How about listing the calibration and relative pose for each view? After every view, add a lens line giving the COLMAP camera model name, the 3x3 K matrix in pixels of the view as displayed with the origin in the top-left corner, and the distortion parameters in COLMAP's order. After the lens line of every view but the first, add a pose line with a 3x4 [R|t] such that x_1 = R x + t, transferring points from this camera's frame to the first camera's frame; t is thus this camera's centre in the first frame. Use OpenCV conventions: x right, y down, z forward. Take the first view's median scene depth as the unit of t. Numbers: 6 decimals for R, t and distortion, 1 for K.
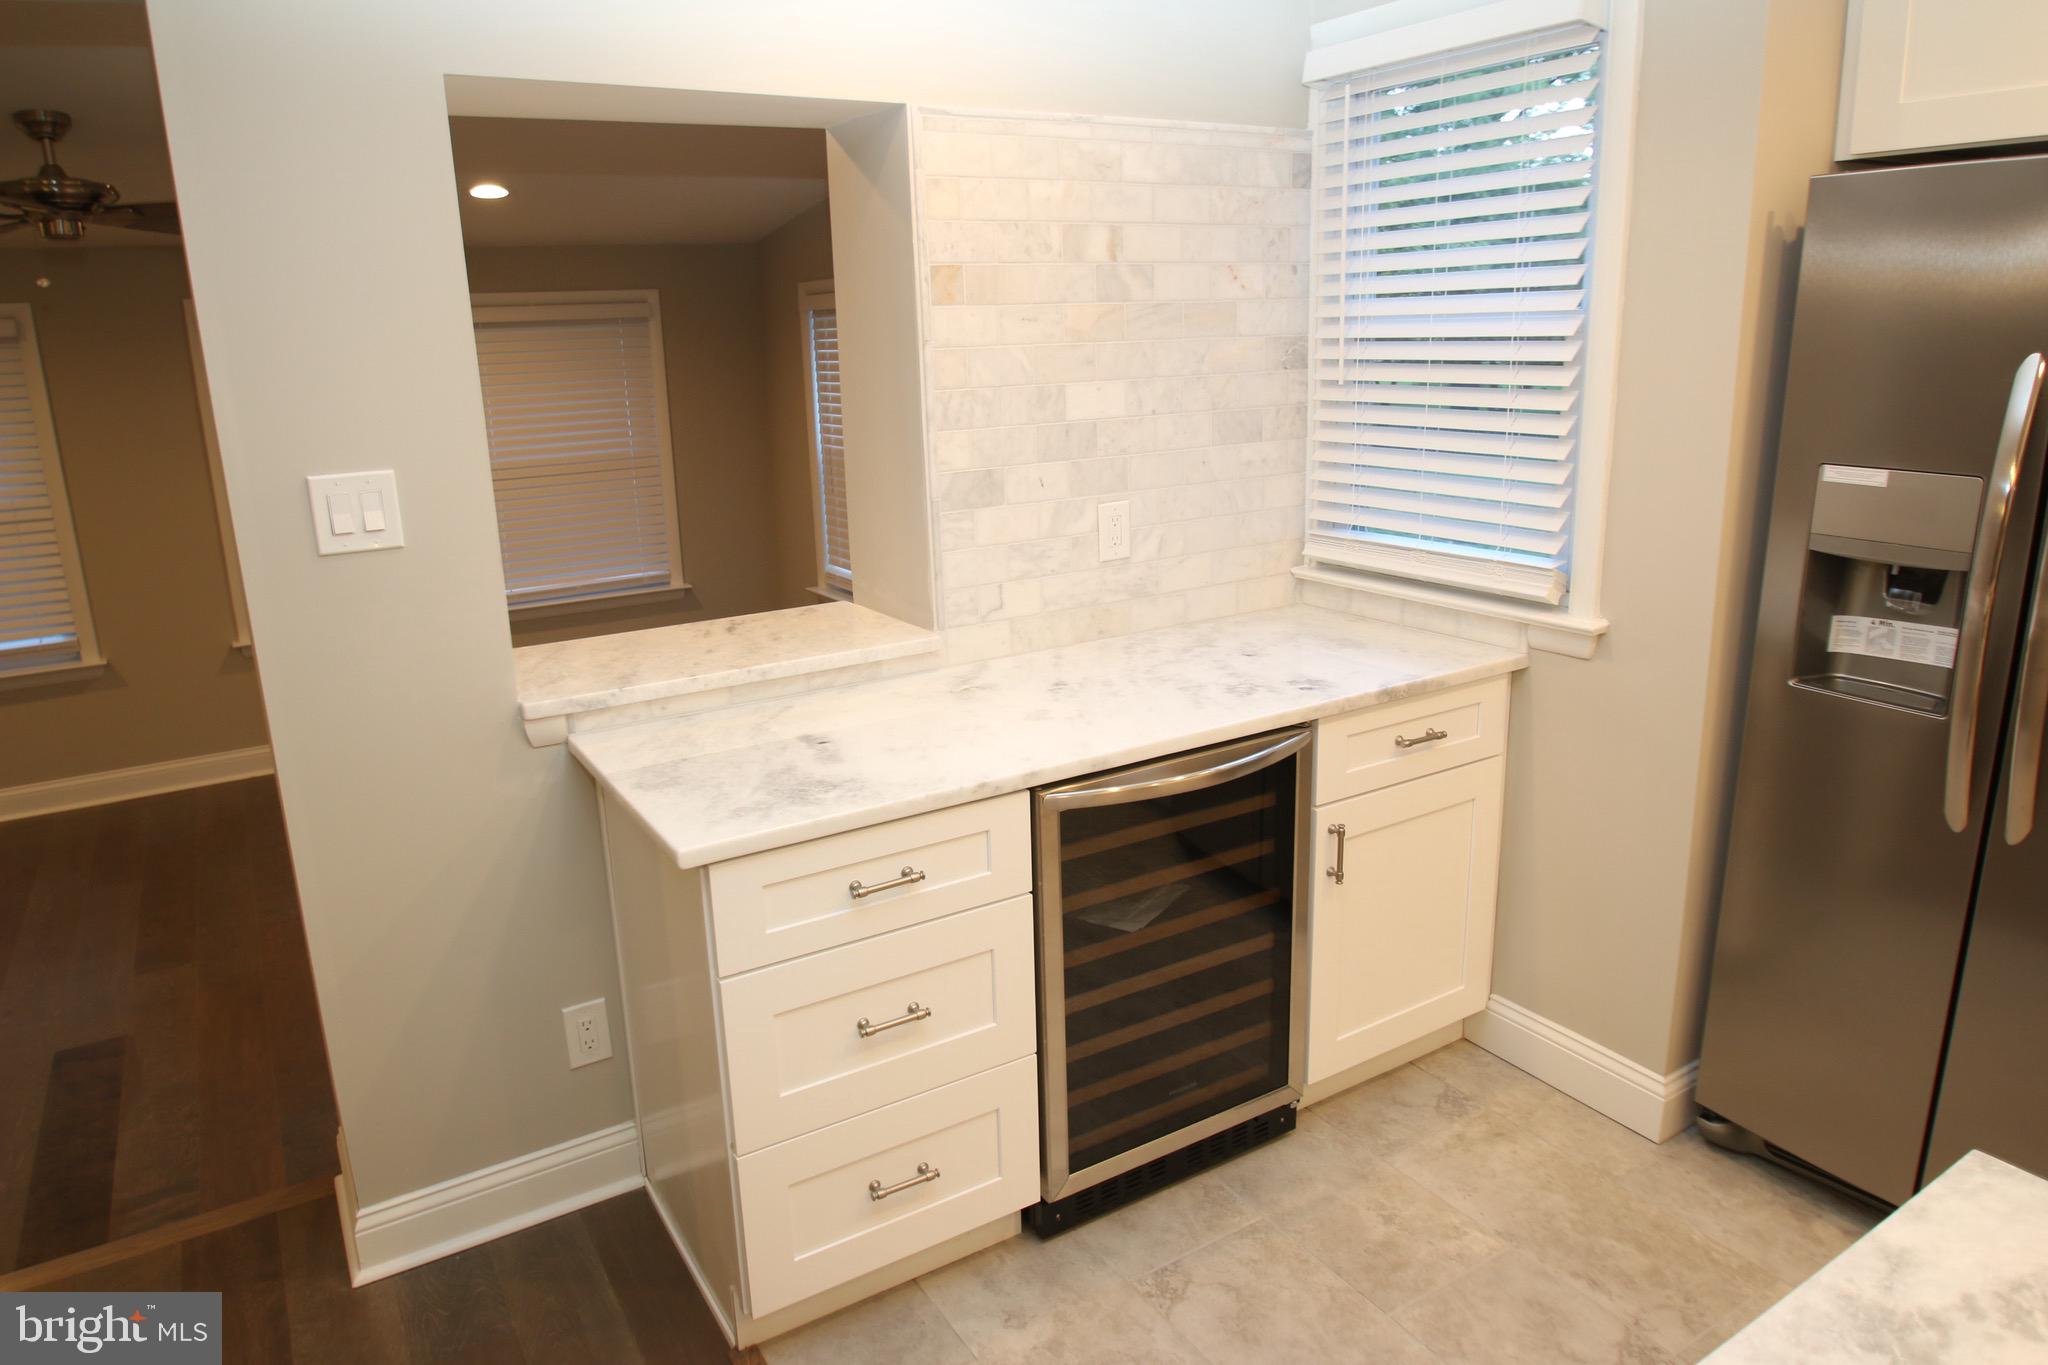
lens RADIAL K [[1298.5, 0, 1024.0], [0, 1298.5, 682.5], [0, 0, 1]] dist [-0.056494, -0.000154]
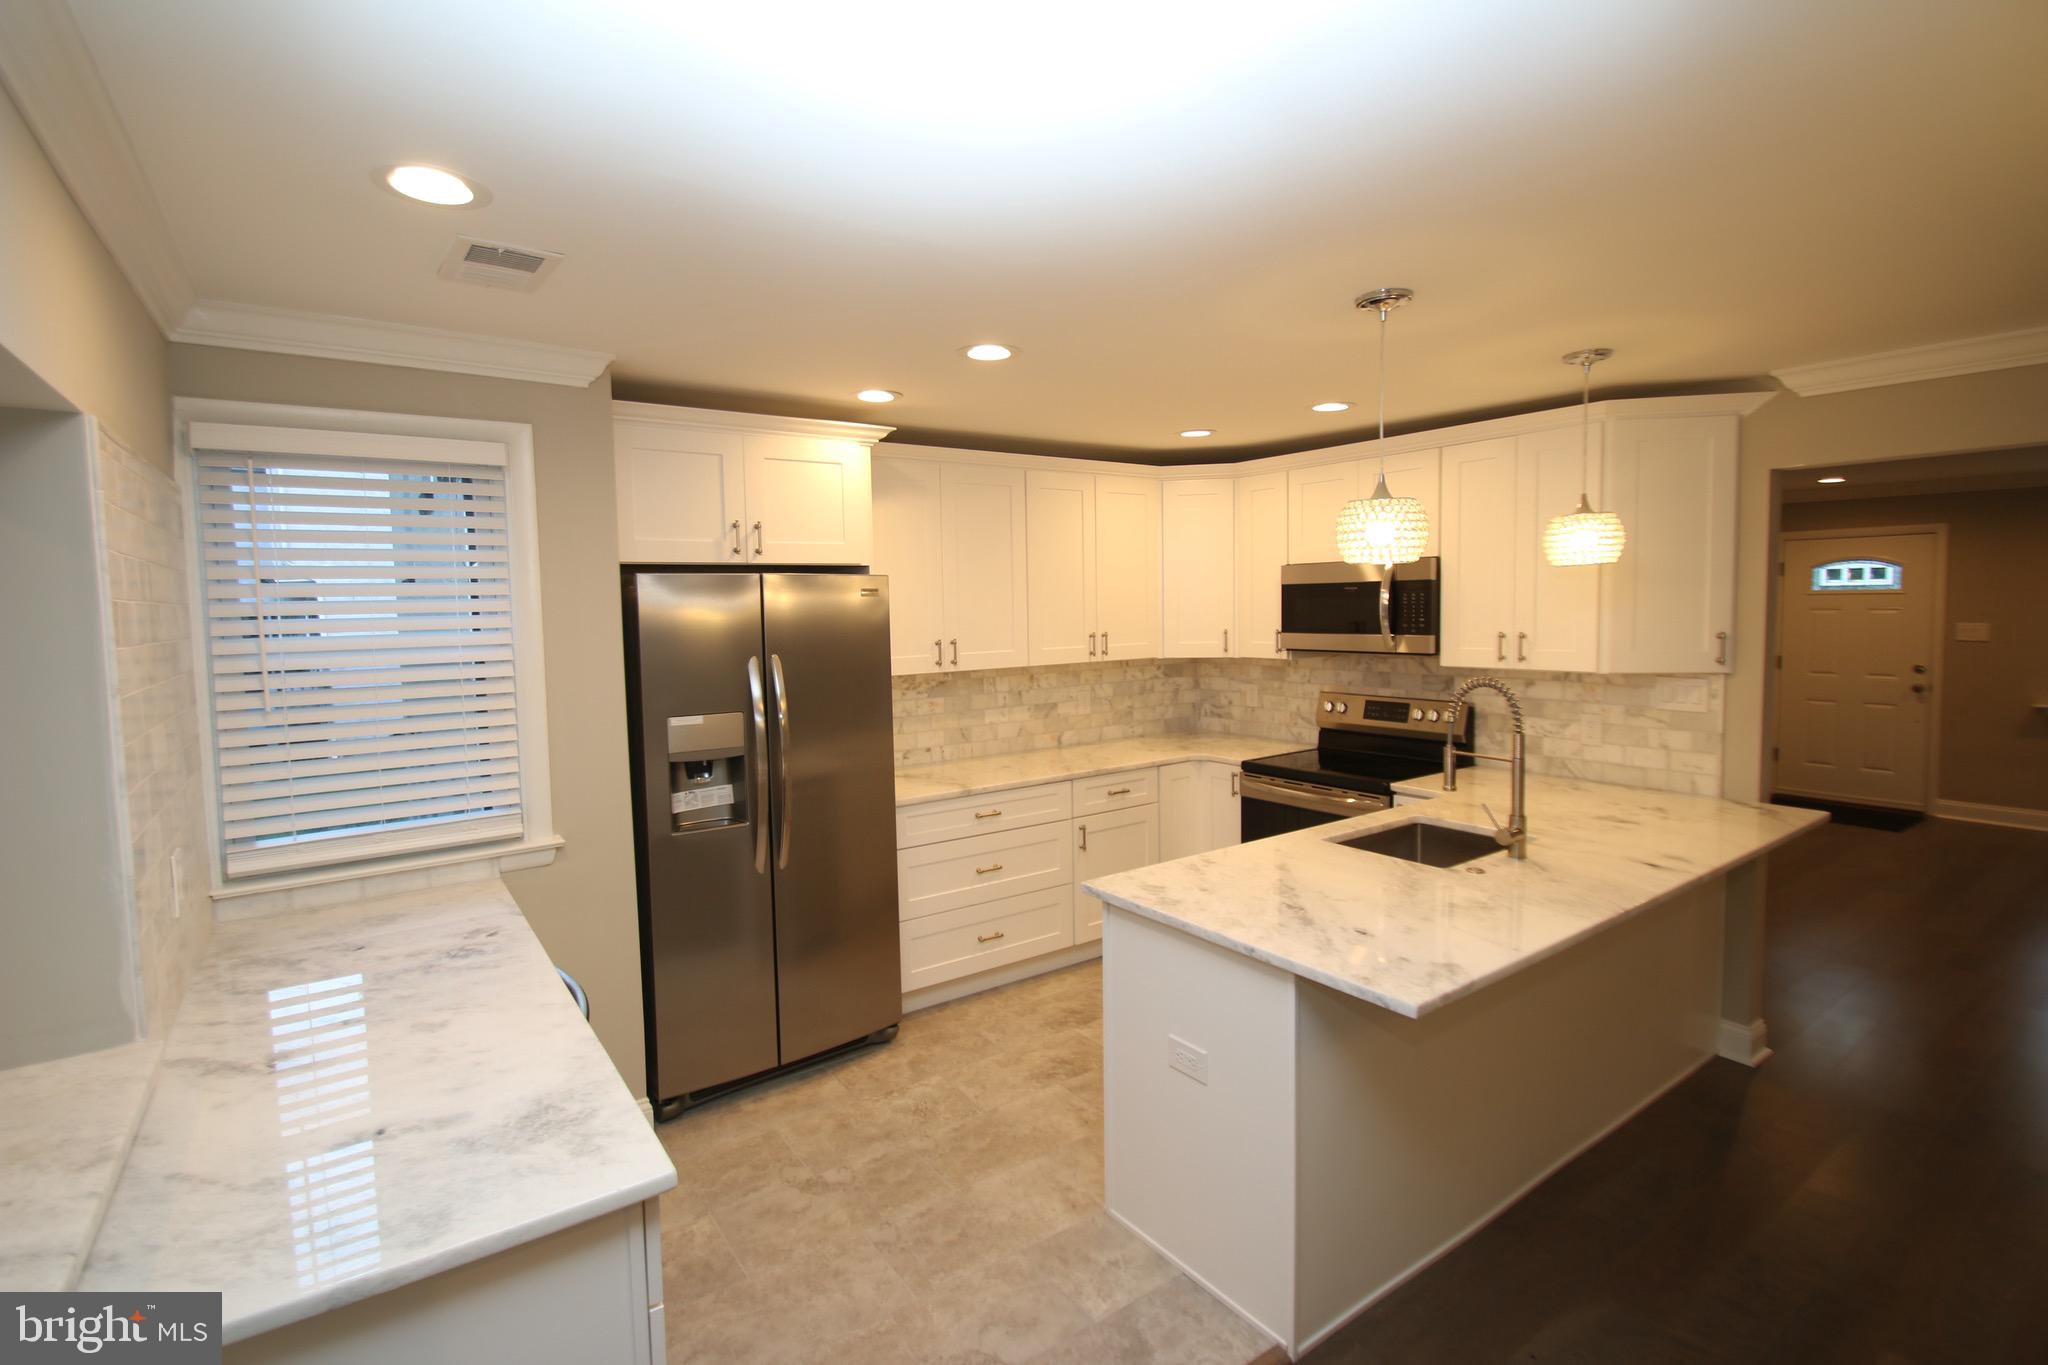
lens RADIAL K [[943.6, 0, 1001.1], [0, 943.6, 660.0], [0, 0, 1]] dist [0.004997, -0.014219]
pose [[-0.059965, -0.028271, 0.997800, -0.811941], [0.277286, 0.959786, 0.043858, -0.173650], [-0.958914, 0.279306, -0.049714, 0.540923]]
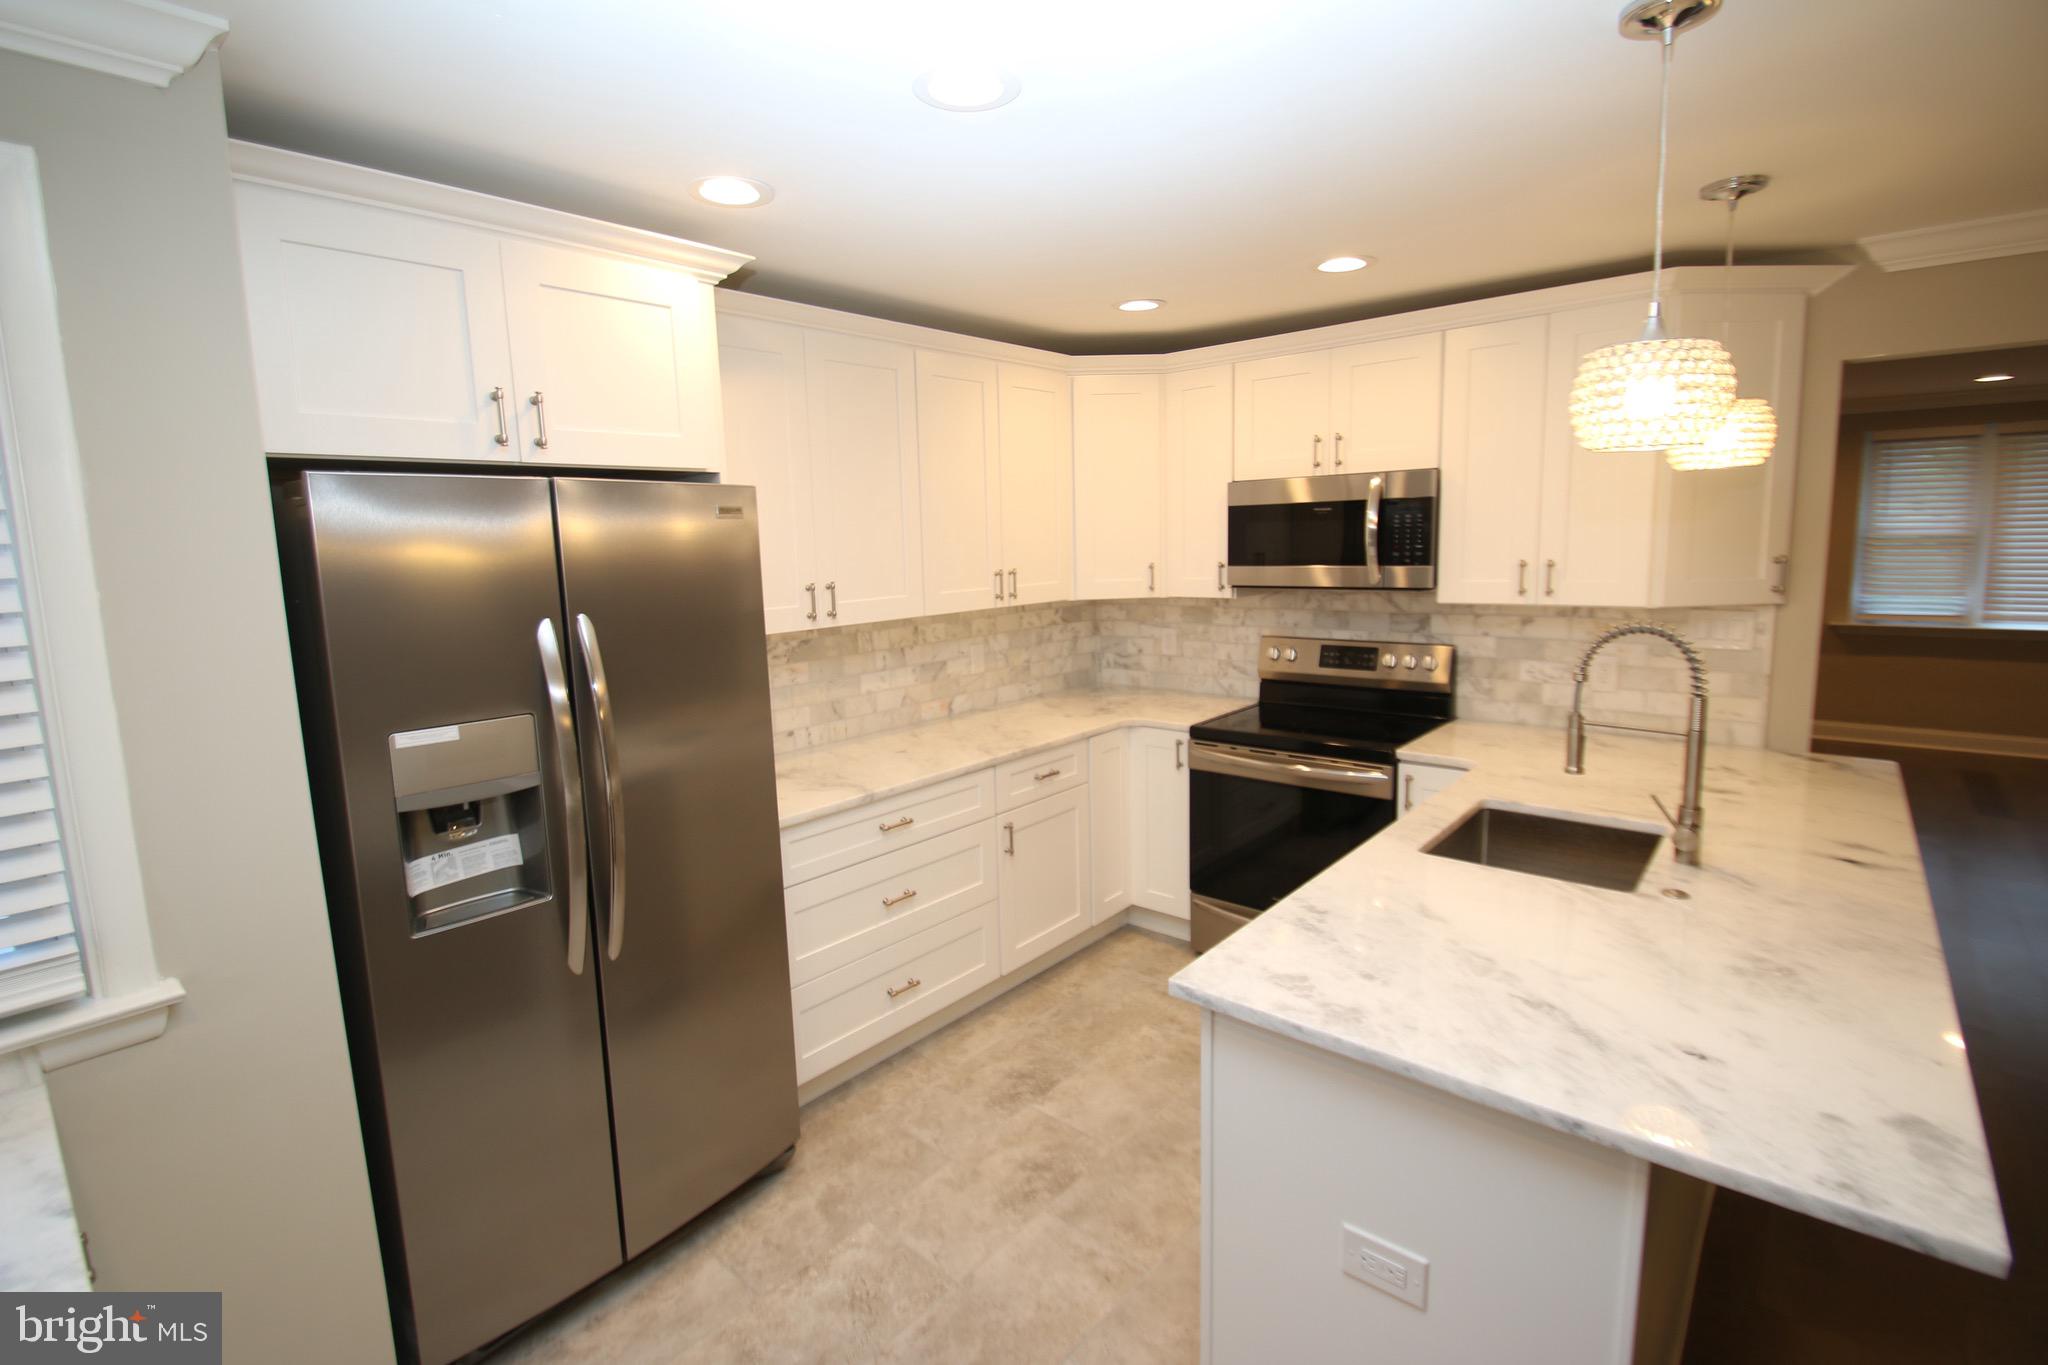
lens RADIAL K [[943.6, 0, 1001.1], [0, 943.6, 660.0], [0, 0, 1]] dist [0.004997, -0.014219]
pose [[-0.292653, -0.085577, 0.952382, -0.272538], [0.282826, 0.943678, 0.171704, -0.216306], [-0.913435, 0.319608, -0.251967, 0.683962]]
